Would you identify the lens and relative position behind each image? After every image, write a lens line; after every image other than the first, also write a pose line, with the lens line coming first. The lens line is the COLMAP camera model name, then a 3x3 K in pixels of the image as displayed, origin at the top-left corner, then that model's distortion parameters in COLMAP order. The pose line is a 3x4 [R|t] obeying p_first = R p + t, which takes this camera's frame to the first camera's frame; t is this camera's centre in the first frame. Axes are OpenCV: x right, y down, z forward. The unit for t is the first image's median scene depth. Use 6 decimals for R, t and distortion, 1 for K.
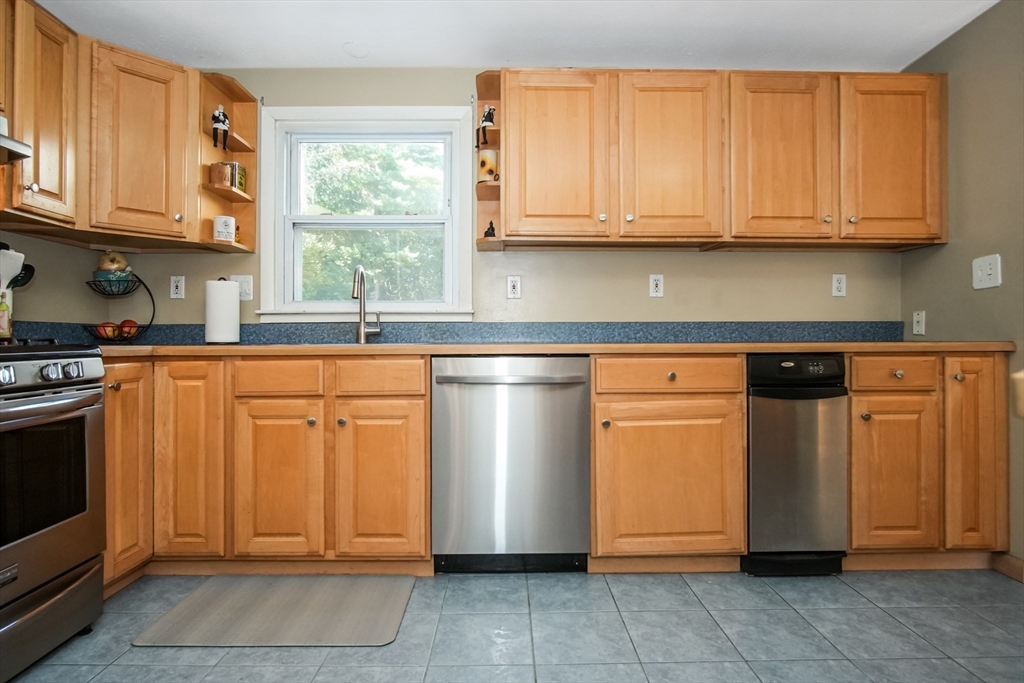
lens RADIAL K [[541.8, 0, 508.0], [0, 541.8, 335.5], [0, 0, 1]] dist [-0.030078, -0.000130]
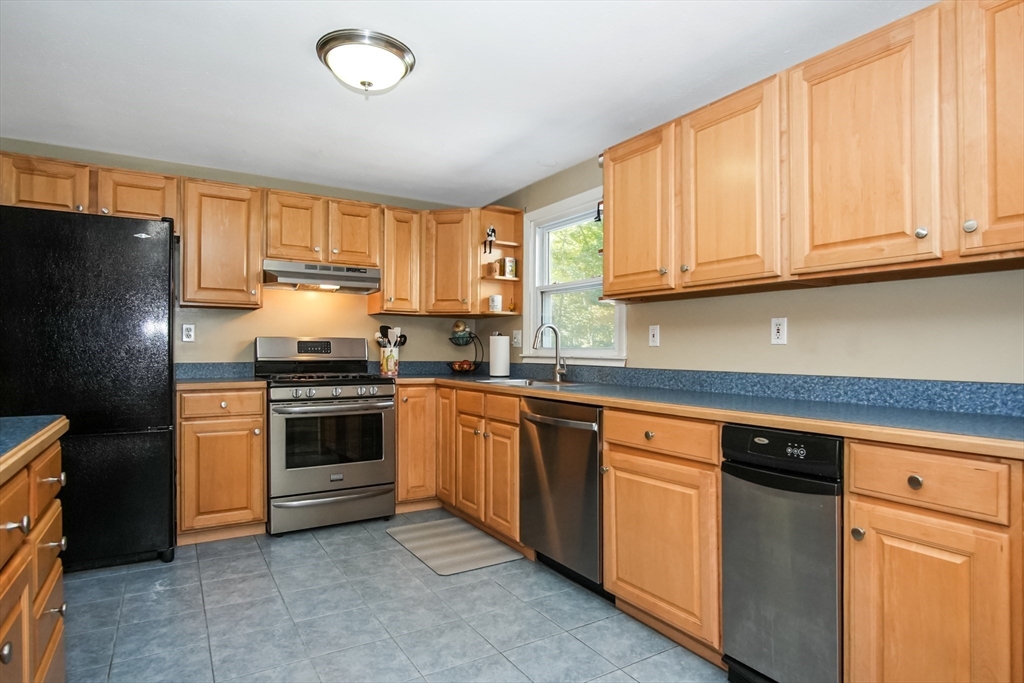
lens RADIAL K [[549.1, 0, 512.0], [0, 549.1, 341.5], [0, 0, 1]] dist [-0.023758, 0.002573]
pose [[0.525781, -0.006892, -0.850592, 0.884852], [-0.002341, 0.999952, -0.009549, -0.074690], [0.850617, 0.007012, 0.525740, 0.216336]]
